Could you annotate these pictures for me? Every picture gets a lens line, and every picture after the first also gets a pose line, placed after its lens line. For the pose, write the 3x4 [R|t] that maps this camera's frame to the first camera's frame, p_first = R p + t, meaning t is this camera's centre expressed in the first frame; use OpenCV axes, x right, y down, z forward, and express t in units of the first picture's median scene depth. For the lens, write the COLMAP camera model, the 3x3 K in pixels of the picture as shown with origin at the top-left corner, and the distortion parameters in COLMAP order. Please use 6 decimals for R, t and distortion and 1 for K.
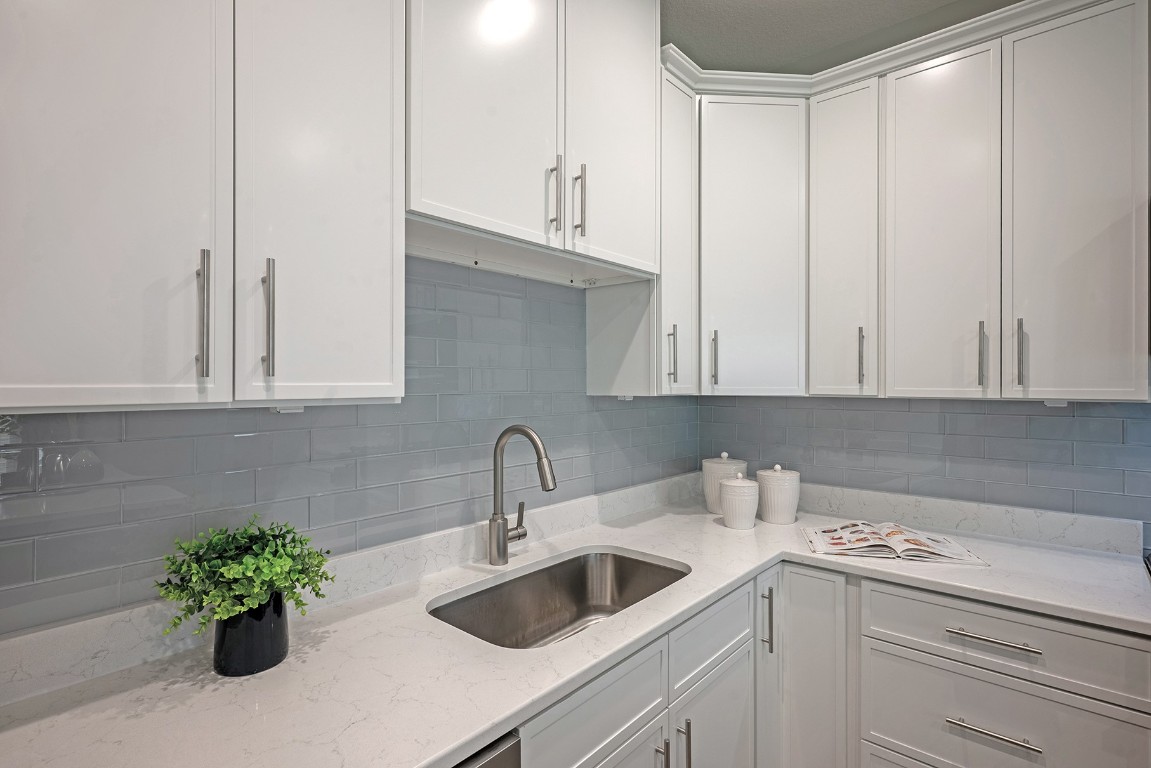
lens RADIAL K [[560.1, 0, 575.8], [0, 560.1, 381.7], [0, 0, 1]] dist [0.001394, 0.001215]
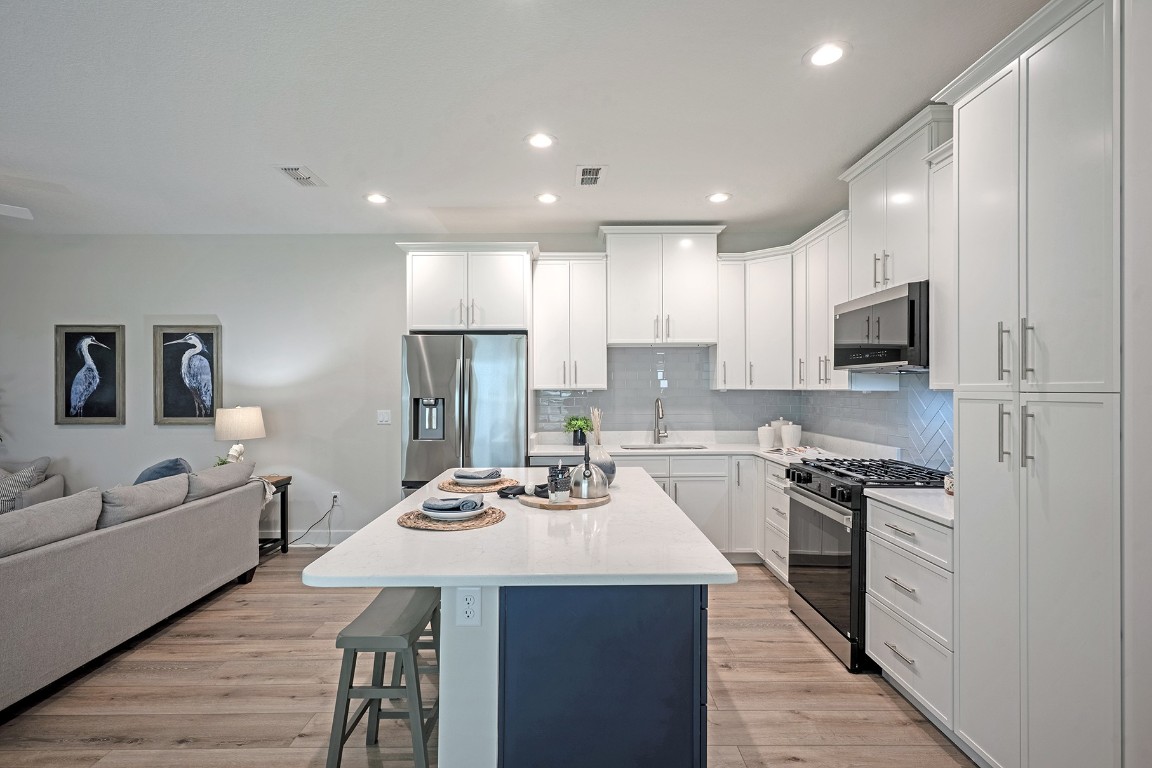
lens RADIAL K [[548.4, 0, 574.3], [0, 548.4, 387.8], [0, 0, 1]] dist [-0.000148, 0.000951]
pose [[0.656980, -0.005243, -0.753890, 1.640164], [0.005409, 0.999983, -0.002242, 0.020116], [0.753889, -0.002605, 0.656997, -1.176736]]
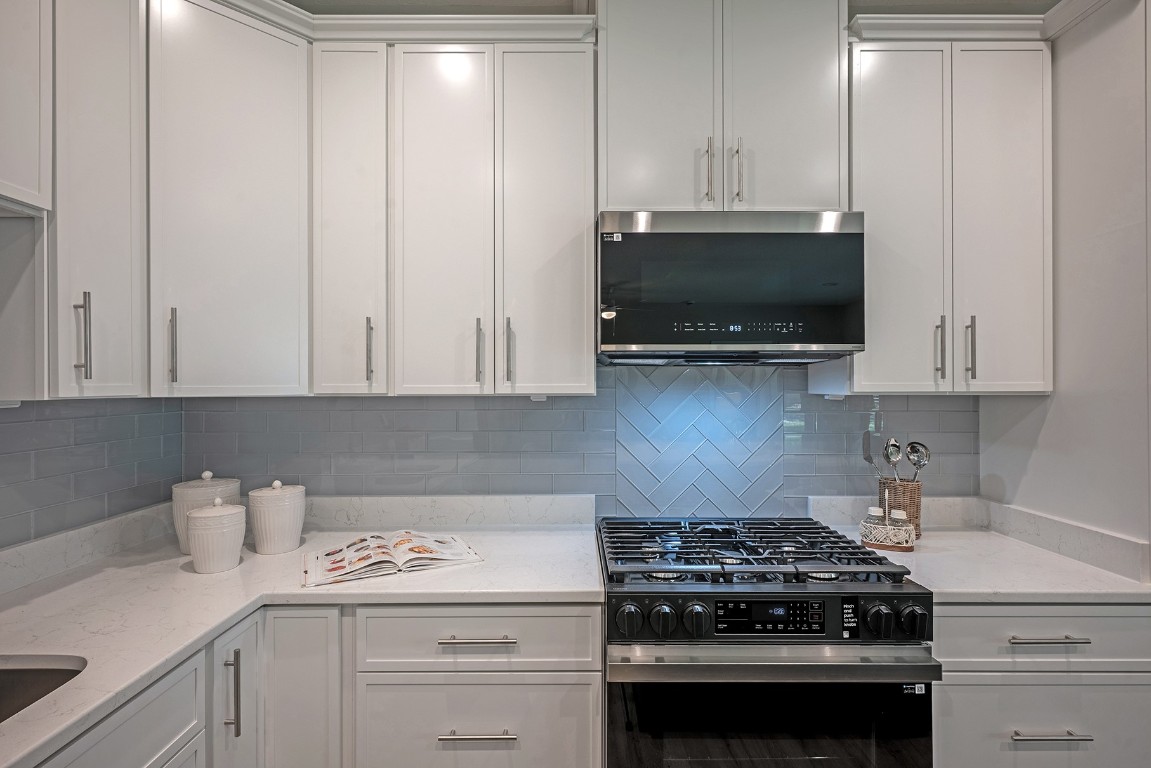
lens RADIAL K [[554.4, 0, 575.5], [0, 554.4, 384.0], [0, 0, 1]] dist [-0.001321, 0.000649]
pose [[0.752203, -0.005030, 0.658912, 0.183163], [0.003602, 0.999987, 0.003522, 0.007302], [-0.658922, -0.000275, 0.752212, 0.125468]]
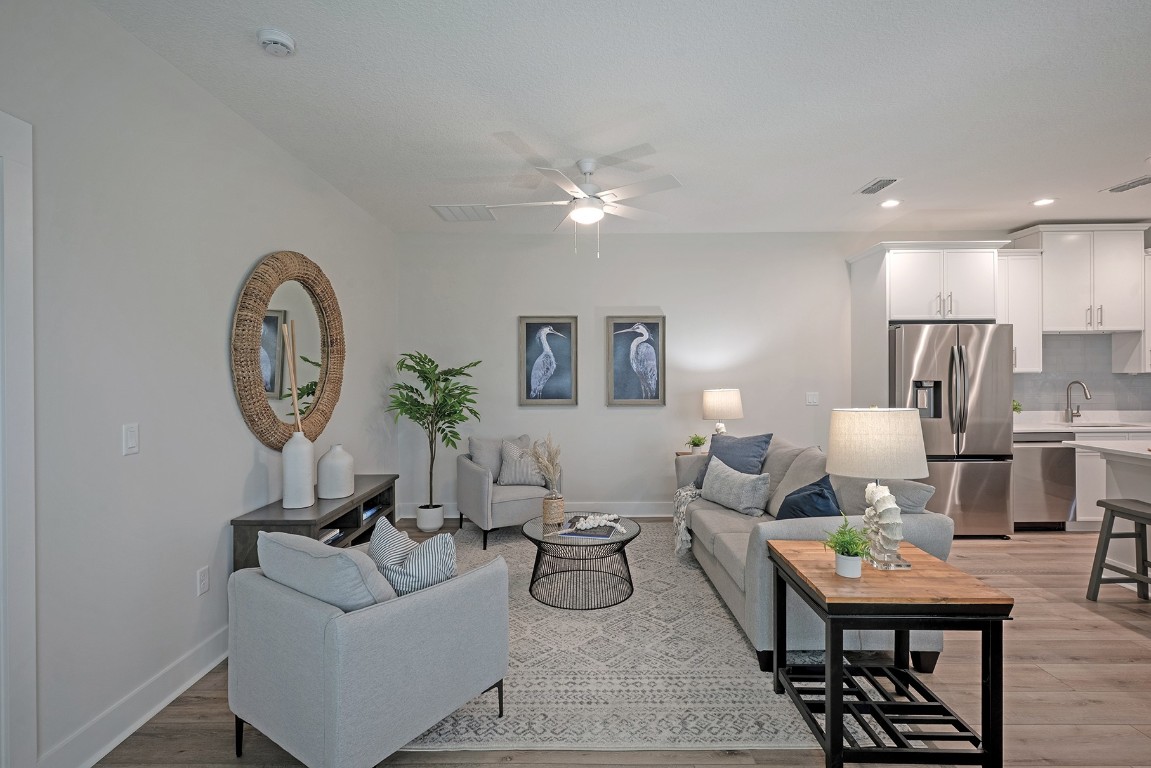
lens RADIAL K [[552.6, 0, 571.4], [0, 552.6, 373.8], [0, 0, 1]] dist [-0.000536, 0.001645]
pose [[0.647595, -0.006469, -0.761957, 0.408142], [0.007853, 0.999968, -0.001816, 0.013940], [0.761944, -0.004807, 0.647625, -3.057788]]
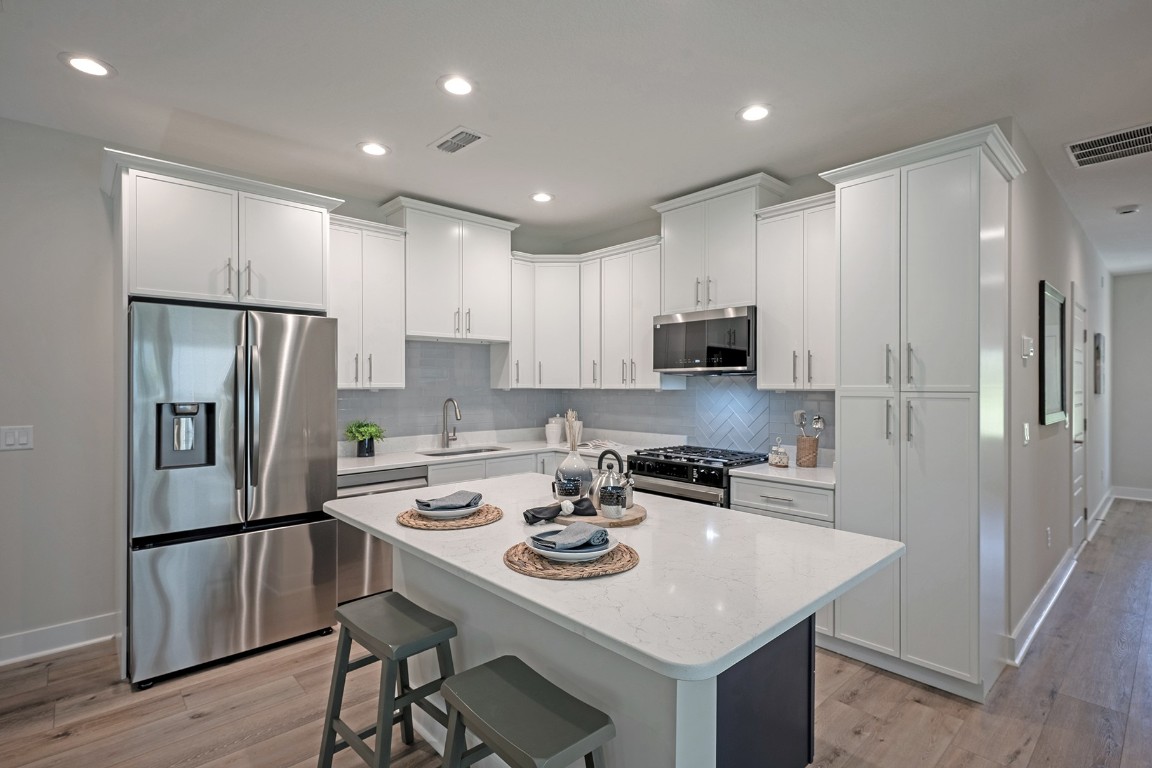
lens RADIAL K [[554.9, 0, 576.0], [0, 554.9, 384.0], [0, 0, 1]] dist [-0.001321, 0.000649]
pose [[0.993578, -0.003732, -0.113088, 0.738908], [0.003772, 0.999993, 0.000142, 0.006381], [0.113087, -0.000567, 0.993585, -1.503076]]
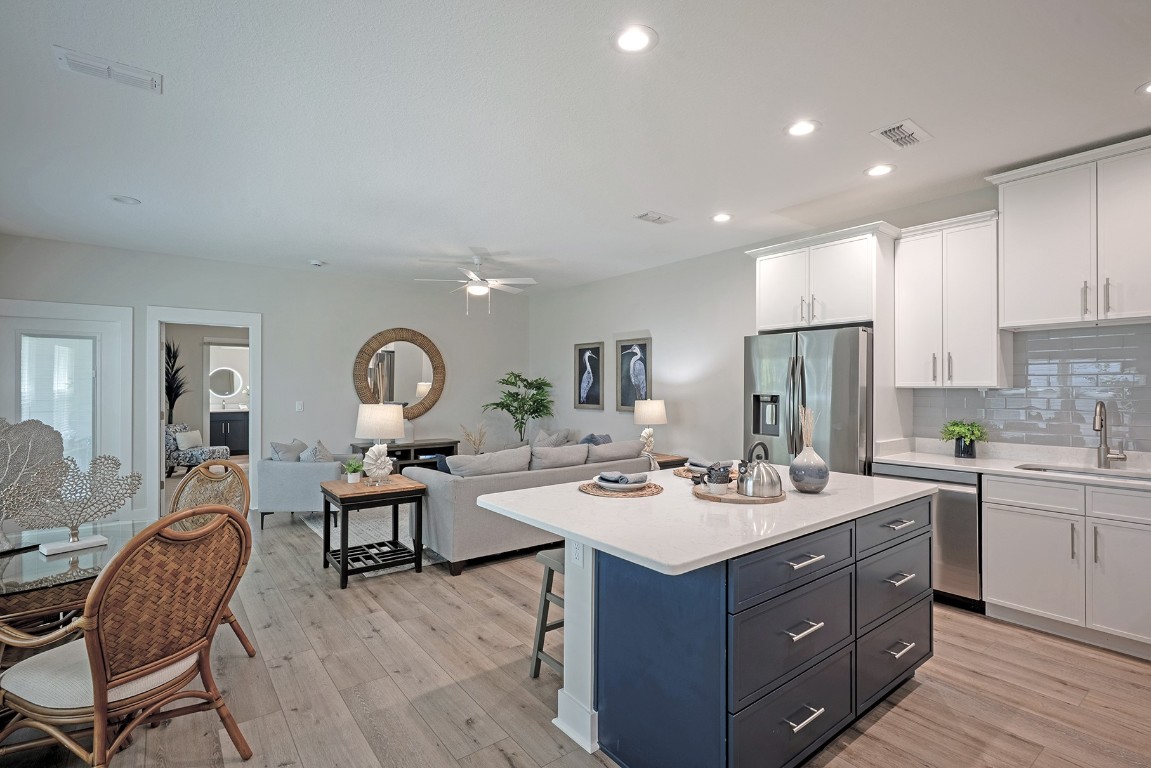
lens RADIAL K [[548.3, 0, 578.1], [0, 548.3, 381.9], [0, 0, 1]] dist [0.000744, 0.000489]
pose [[-0.203240, -0.010248, -0.979075, 2.027546], [-0.000703, 0.999946, -0.010320, 0.022781], [0.979129, -0.001409, -0.203236, -0.448799]]
